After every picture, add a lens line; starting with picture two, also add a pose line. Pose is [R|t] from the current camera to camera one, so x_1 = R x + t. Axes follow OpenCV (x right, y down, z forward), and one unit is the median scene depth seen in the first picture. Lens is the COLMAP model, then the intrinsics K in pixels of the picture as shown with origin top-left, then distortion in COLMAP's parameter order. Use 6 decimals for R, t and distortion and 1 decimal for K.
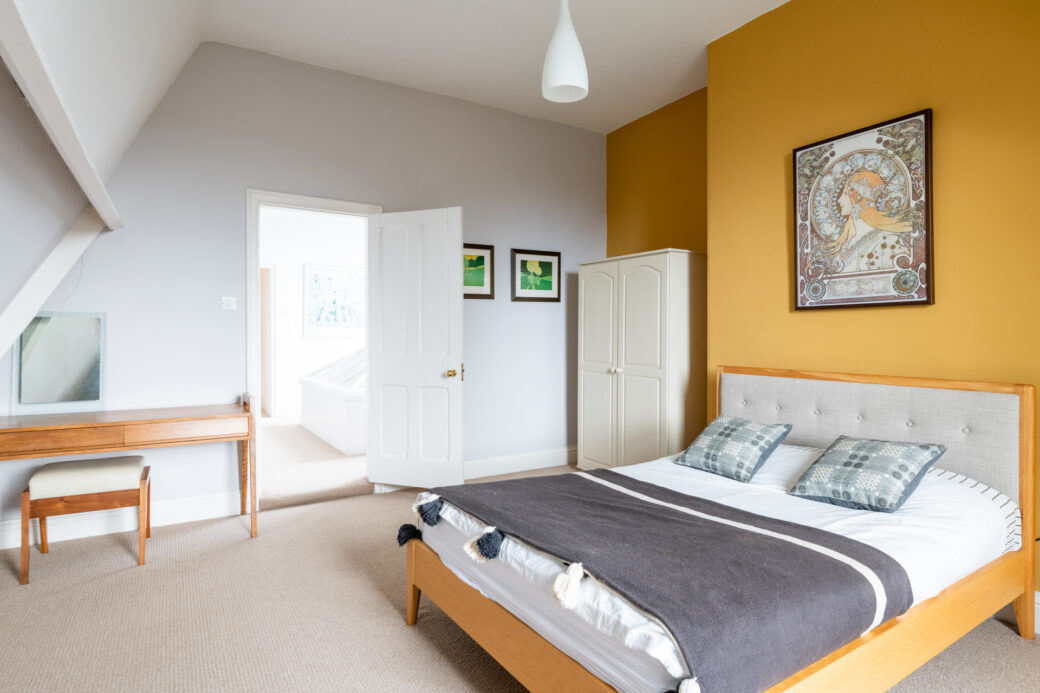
lens RADIAL K [[540.4, 0, 523.0], [0, 540.4, 336.3], [0, 0, 1]] dist [0.001499, -0.000013]
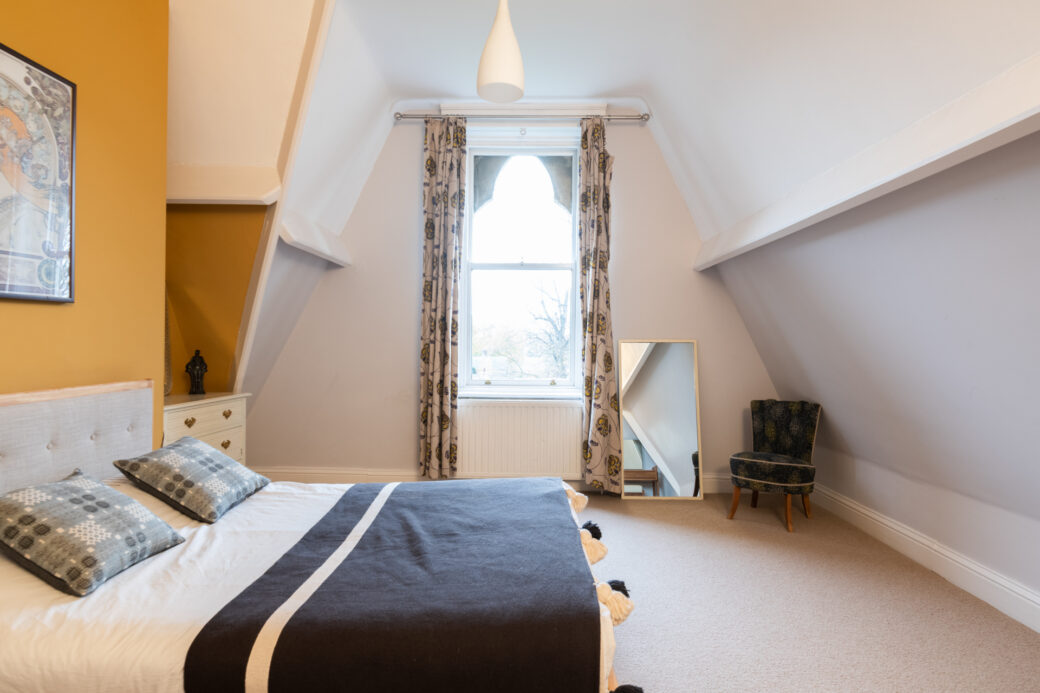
lens RADIAL K [[540.4, 0, 523.0], [0, 540.4, 336.3], [0, 0, 1]] dist [0.001499, -0.000013]
pose [[-0.823711, -0.008131, 0.566952, -0.362014], [-0.009478, 0.999955, 0.000571, -0.010827], [-0.566931, -0.004903, -0.823751, 1.277697]]
